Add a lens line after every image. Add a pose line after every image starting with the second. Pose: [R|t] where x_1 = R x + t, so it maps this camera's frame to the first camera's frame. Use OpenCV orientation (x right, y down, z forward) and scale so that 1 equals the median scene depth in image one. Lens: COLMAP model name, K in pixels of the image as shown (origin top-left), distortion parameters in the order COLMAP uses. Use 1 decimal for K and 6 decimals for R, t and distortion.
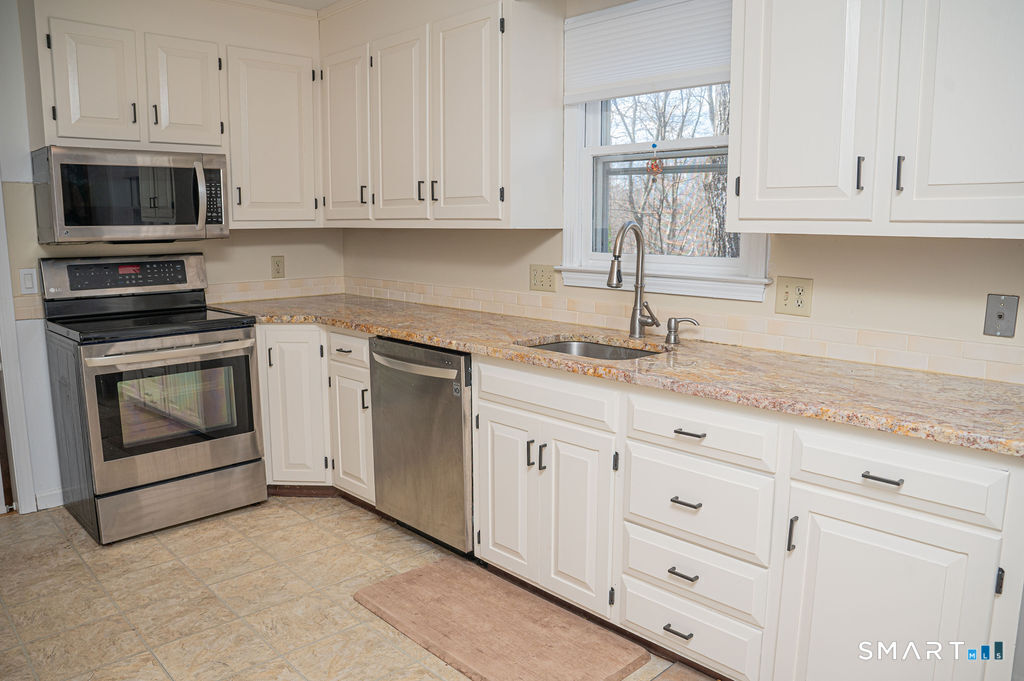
lens RADIAL K [[714.3, 0, 512.0], [0, 714.3, 340.5], [0, 0, 1]] dist [-0.143802, 0.088301]
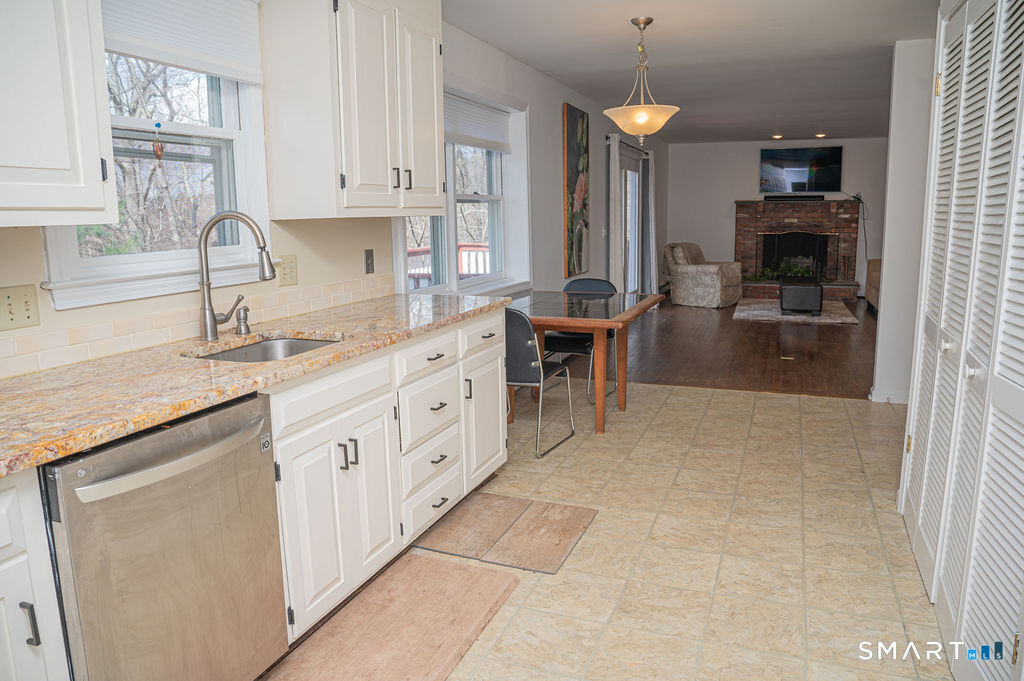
lens RADIAL K [[714.3, 0, 512.0], [0, 714.3, 340.5], [0, 0, 1]] dist [-0.143802, 0.088301]
pose [[-0.410039, -0.159364, 0.898037, -0.813845], [0.157600, 0.957426, 0.241863, -0.165658], [-0.898348, 0.240704, -0.367466, 1.026896]]
